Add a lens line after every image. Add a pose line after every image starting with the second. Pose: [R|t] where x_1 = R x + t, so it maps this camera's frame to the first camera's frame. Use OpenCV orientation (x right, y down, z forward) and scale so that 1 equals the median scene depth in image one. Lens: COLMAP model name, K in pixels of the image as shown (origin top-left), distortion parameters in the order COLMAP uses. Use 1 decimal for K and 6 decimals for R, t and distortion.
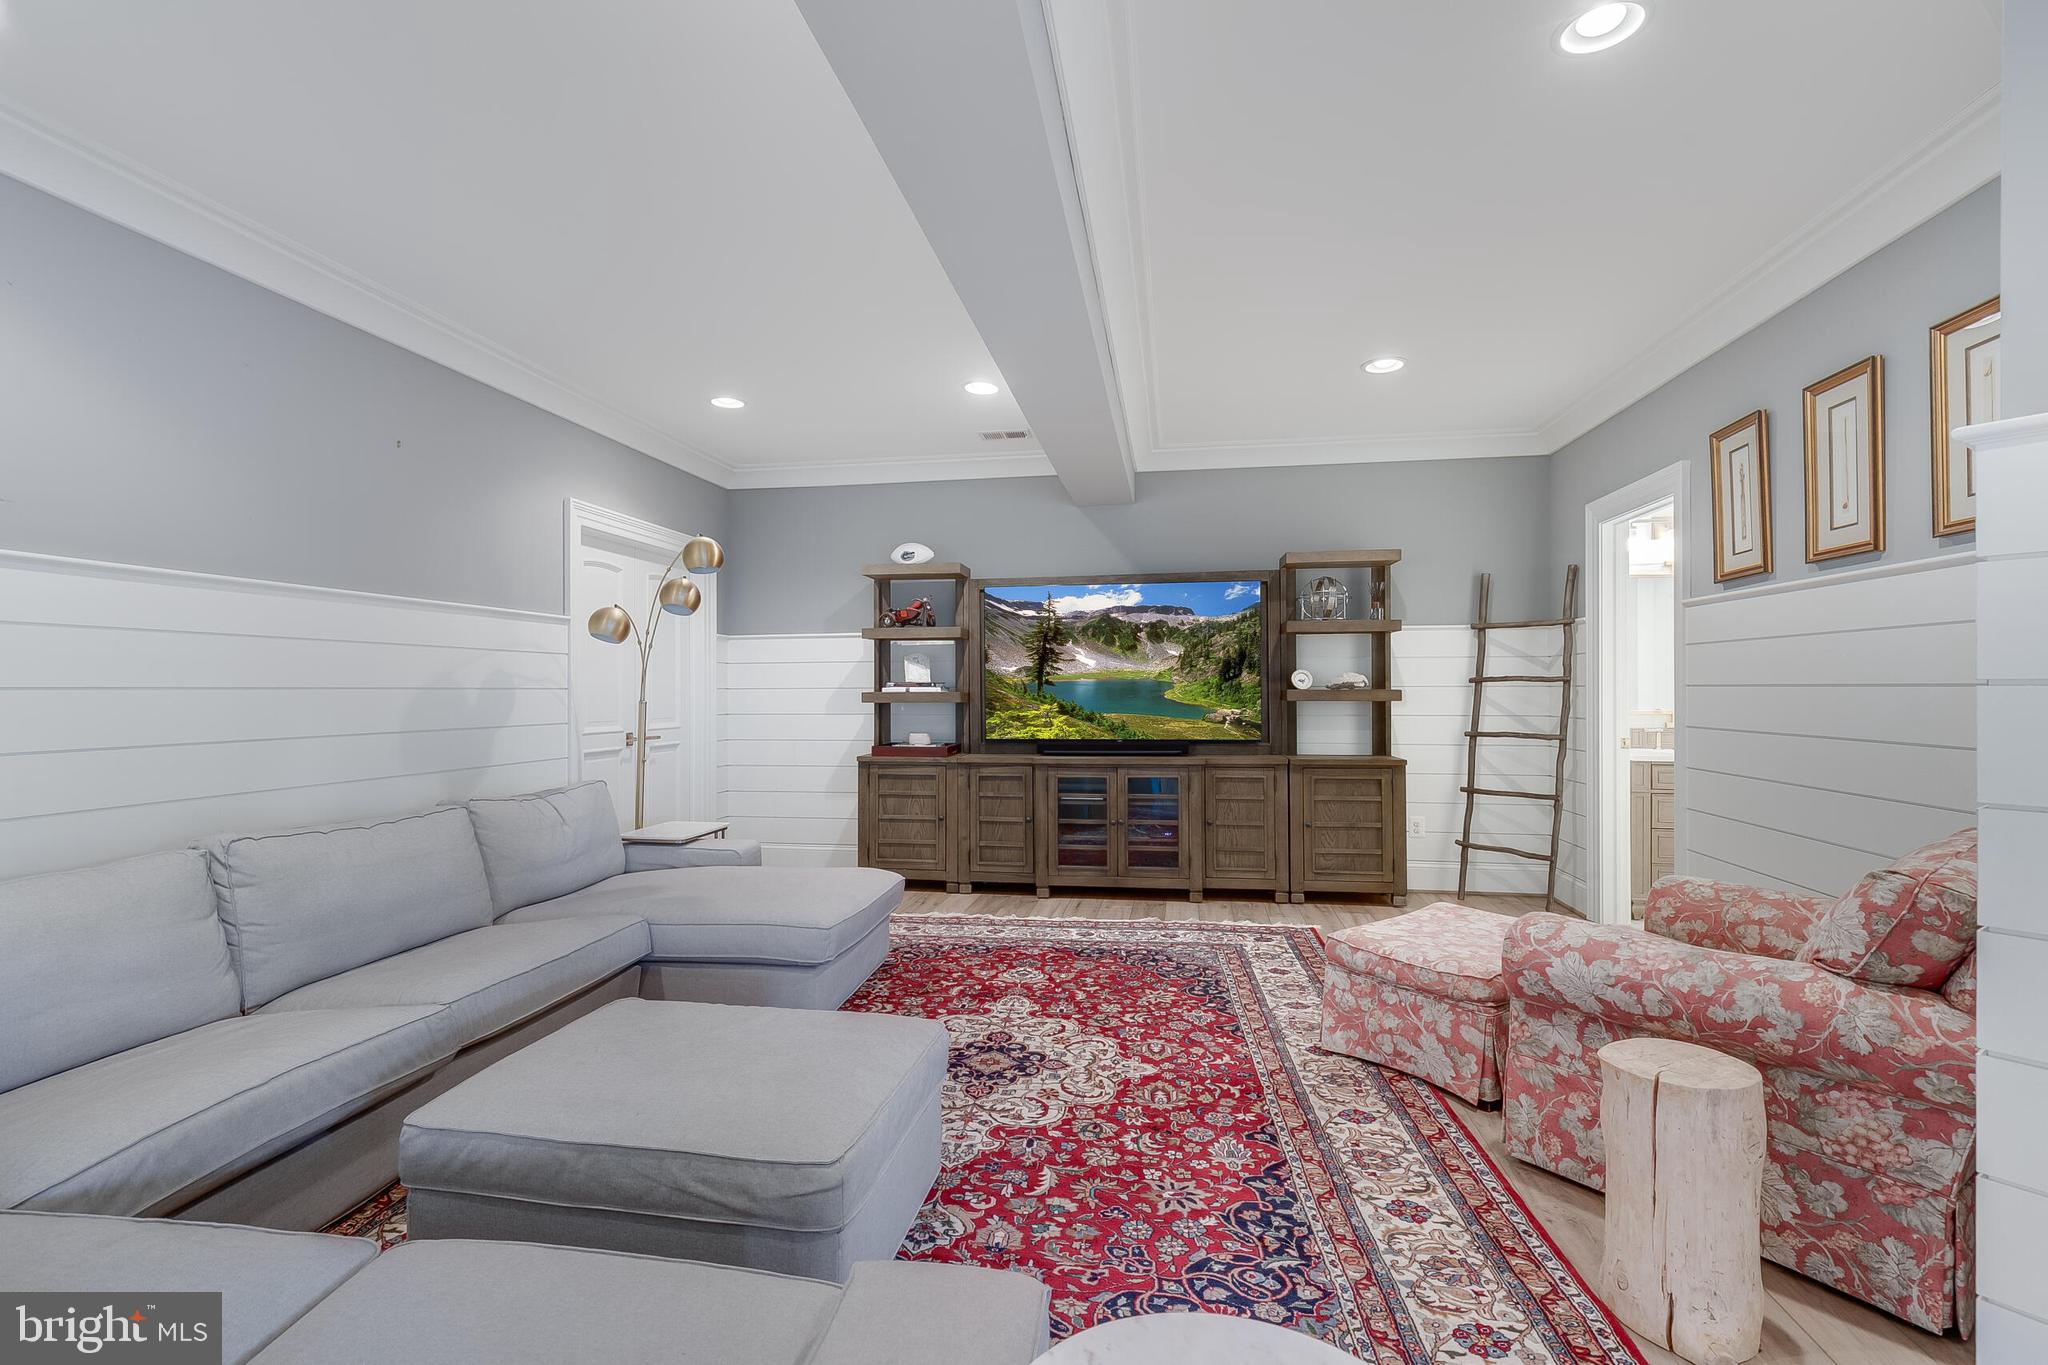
lens RADIAL K [[930.9, 0, 1029.3], [0, 930.9, 694.1], [0, 0, 1]] dist [0.000268, 0.001826]
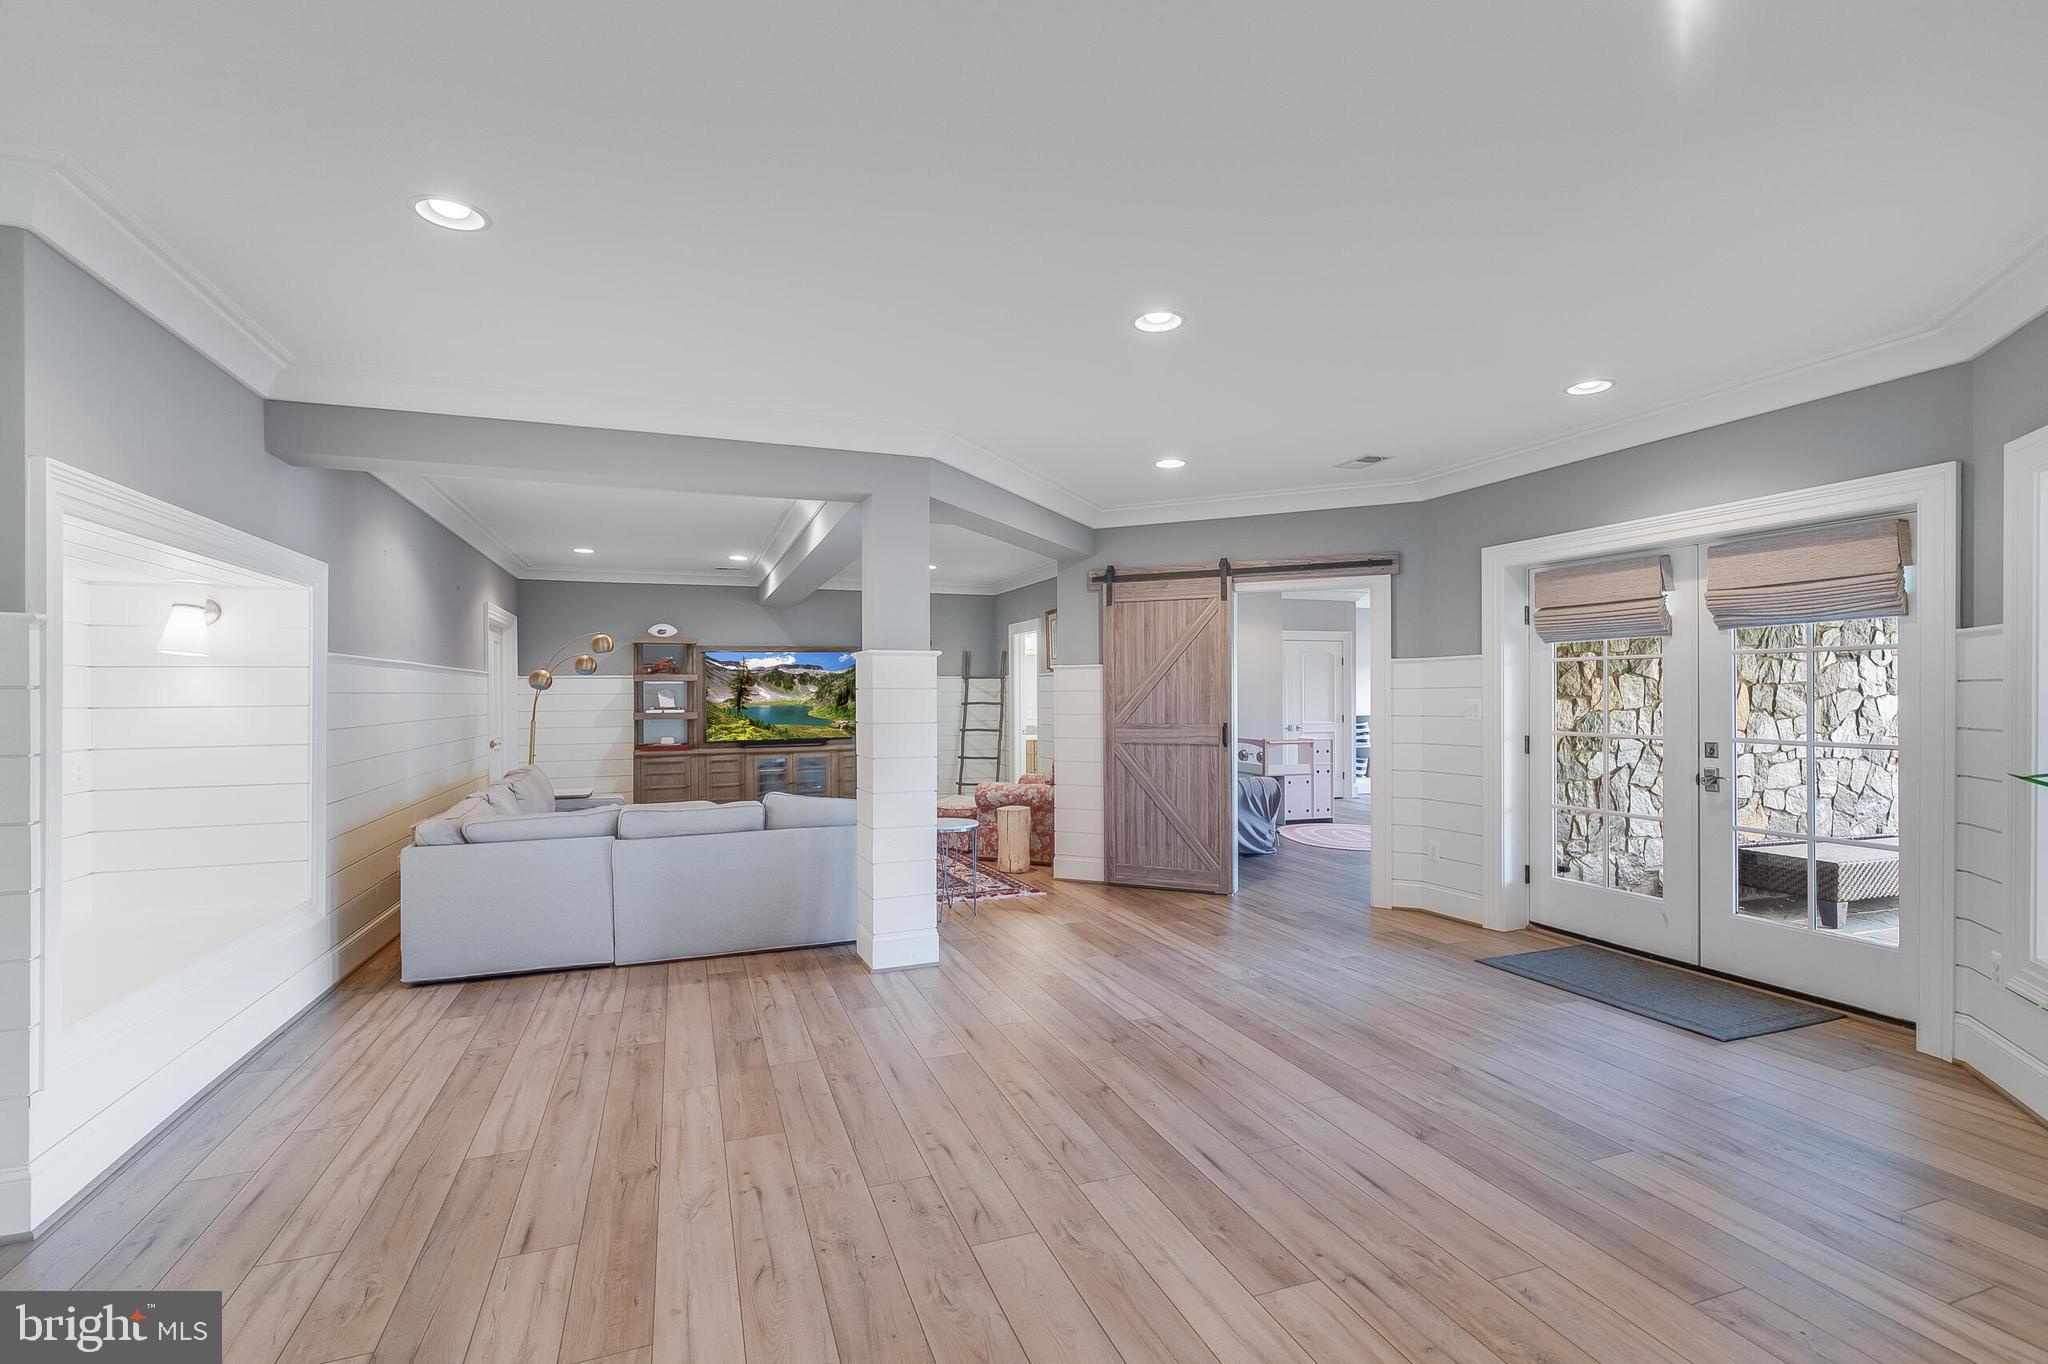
lens RADIAL K [[930.9, 0, 1009.6], [0, 930.9, 696.9], [0, 0, 1]] dist [0.000268, 0.001826]
pose [[0.877560, -0.003888, 0.479451, -0.379707], [0.010163, 0.999893, -0.010493, -0.008836], [-0.479359, 0.014081, 0.877506, -0.775953]]
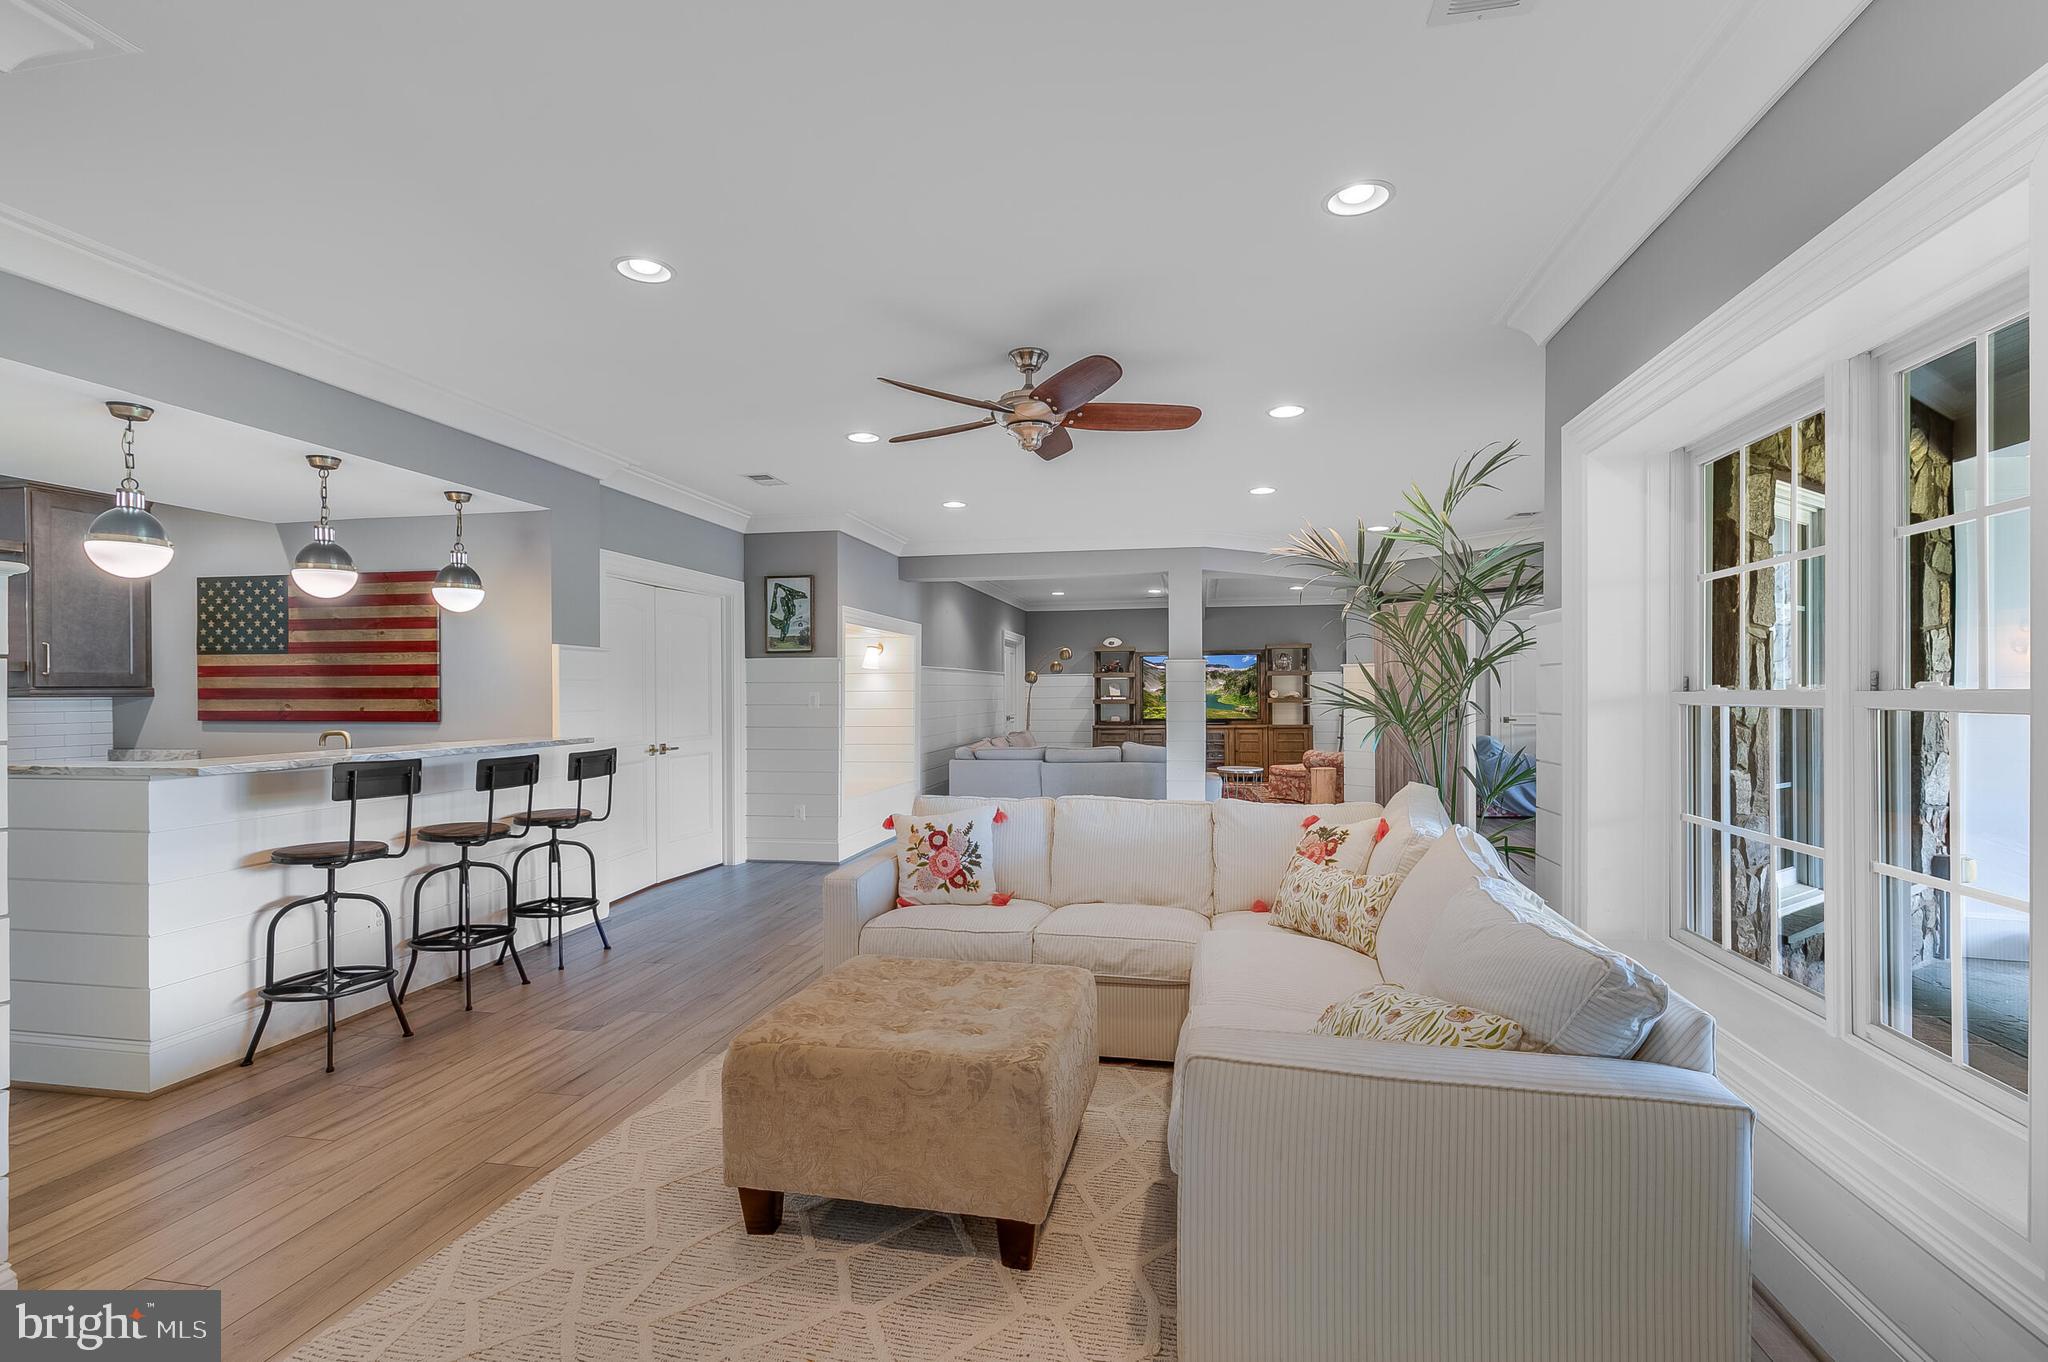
lens RADIAL K [[930.9, 0, 1011.6], [0, 930.9, 689.3], [0, 0, 1]] dist [0.000268, 0.001826]
pose [[0.998895, -0.004121, -0.046824, -0.274121], [0.003425, 0.999883, -0.014932, 0.005700], [0.046880, 0.014756, 0.998792, -1.433438]]
